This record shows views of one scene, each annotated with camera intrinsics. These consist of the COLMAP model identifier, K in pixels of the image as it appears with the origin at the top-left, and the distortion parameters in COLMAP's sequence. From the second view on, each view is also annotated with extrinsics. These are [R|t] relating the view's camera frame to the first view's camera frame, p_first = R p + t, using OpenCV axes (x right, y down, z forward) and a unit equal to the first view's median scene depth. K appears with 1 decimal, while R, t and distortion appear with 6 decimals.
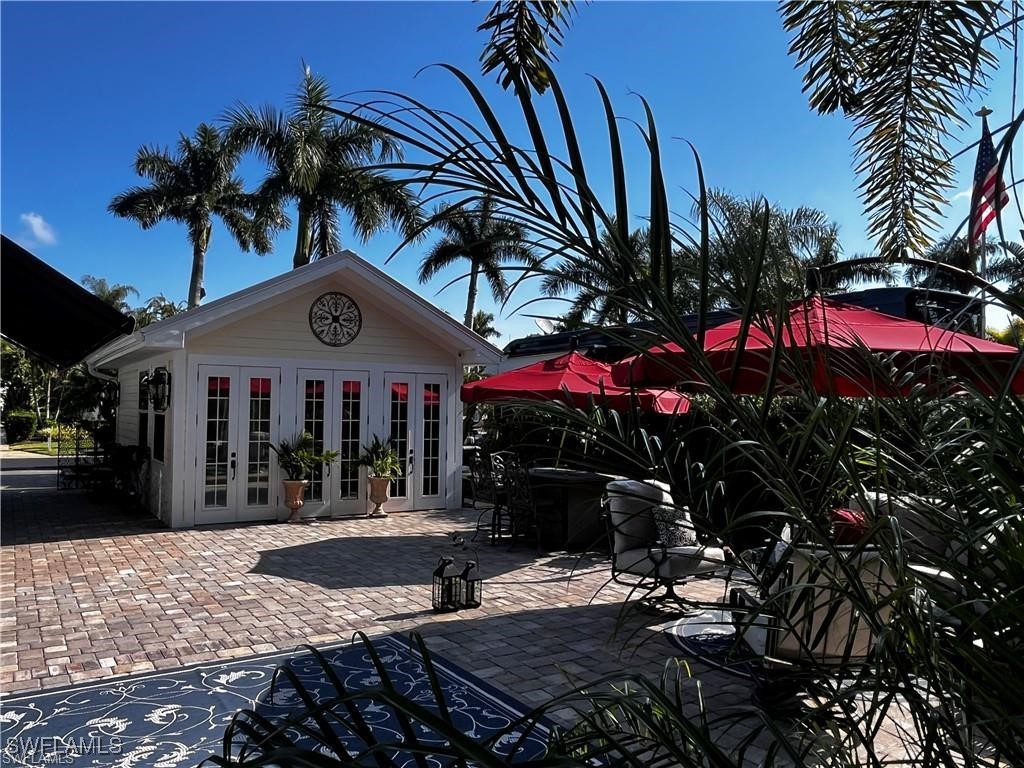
lens RADIAL K [[778.5, 0, 506.1], [0, 778.5, 382.9], [0, 0, 1]] dist [0.005890, -0.010046]
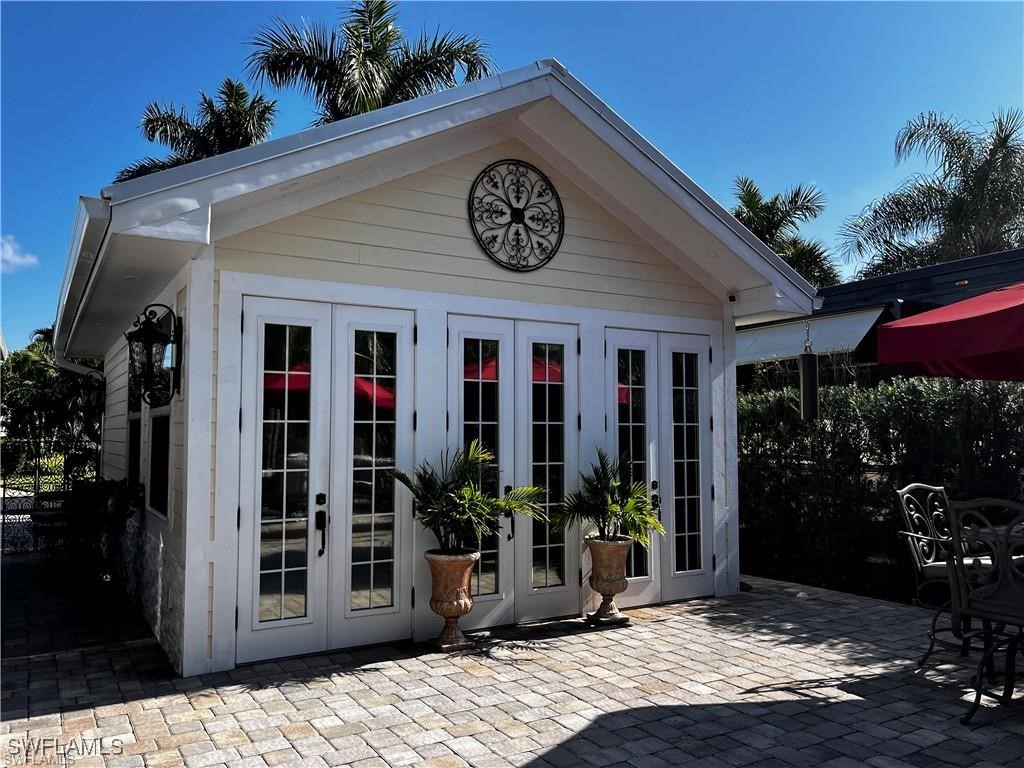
lens RADIAL K [[792.4, 0, 513.2], [0, 792.4, 389.2], [0, 0, 1]] dist [0.038063, -0.040116]
pose [[0.999559, -0.015916, -0.025078, -0.208019], [0.015310, 0.999590, -0.024205, 0.038325], [0.025453, 0.023810, 0.999392, 0.498975]]
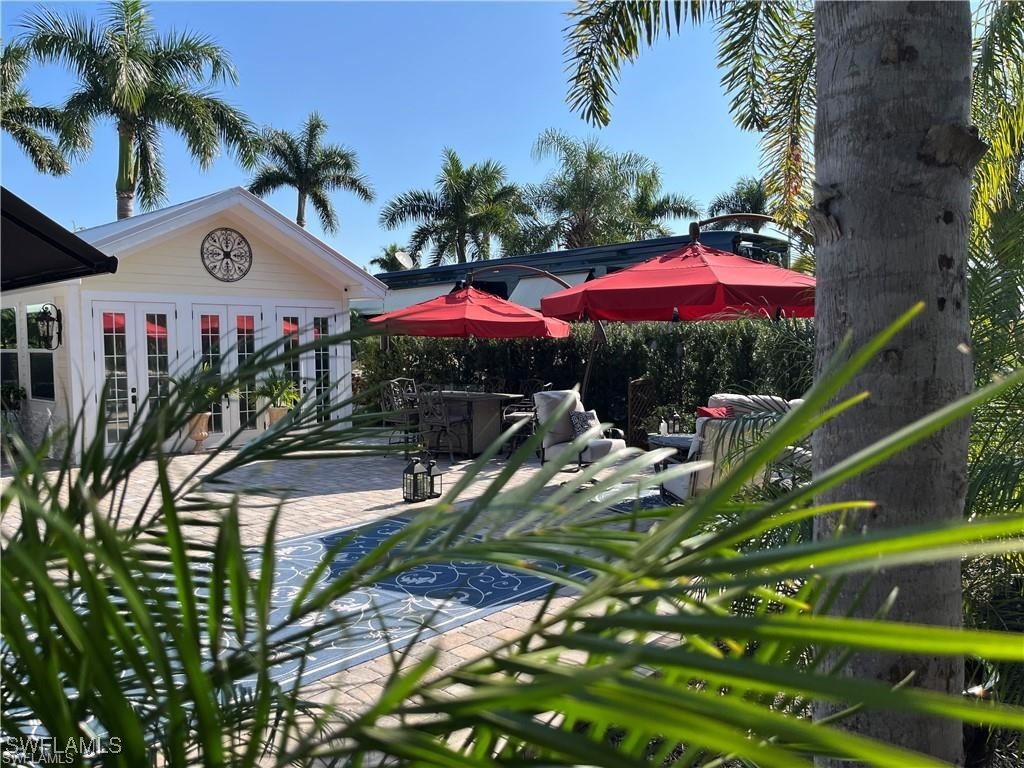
lens RADIAL K [[792.4, 0, 518.9], [0, 792.4, 384.5], [0, 0, 1]] dist [0.038063, -0.040116]
pose [[0.967837, -0.036118, 0.248972, -0.113061], [0.014729, 0.996078, 0.087245, 0.001847], [-0.251147, -0.080771, 0.964573, -0.114374]]
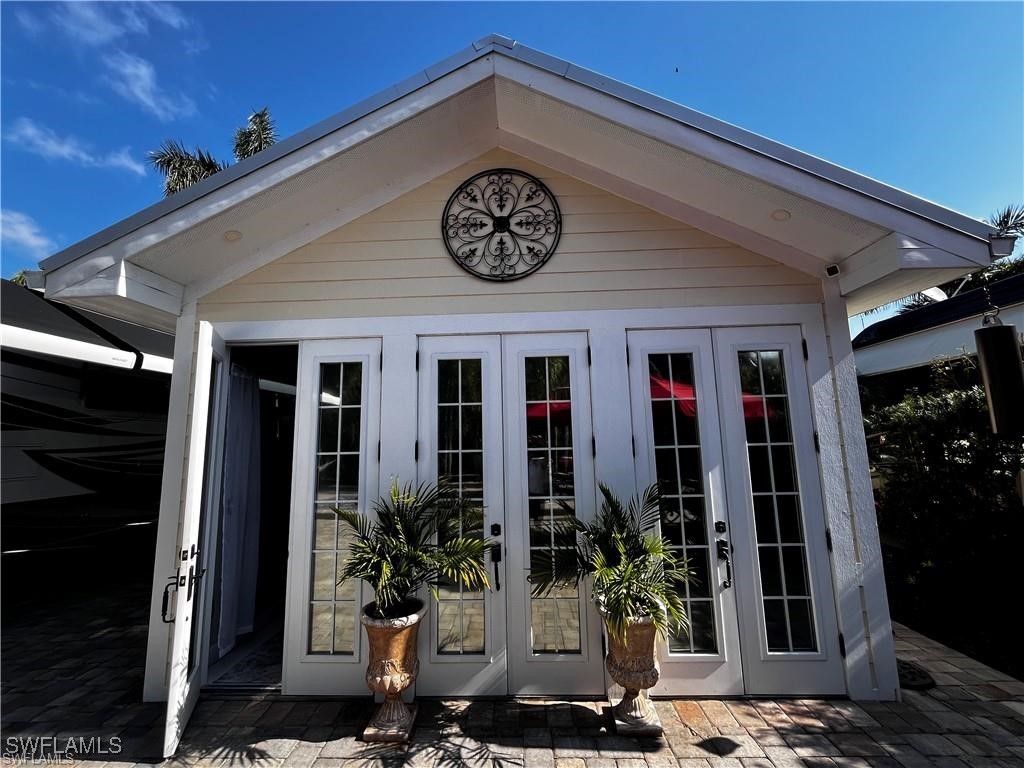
lens RADIAL K [[413.3, 0, 510.6], [0, 413.3, 378.5], [0, 0, 1]] dist [-0.005430, 0.002226]
pose [[0.822998, -0.110603, -0.557173, -0.088803], [0.050711, 0.991250, -0.121865, 0.036484], [0.565777, 0.072040, 0.821405, 0.800990]]
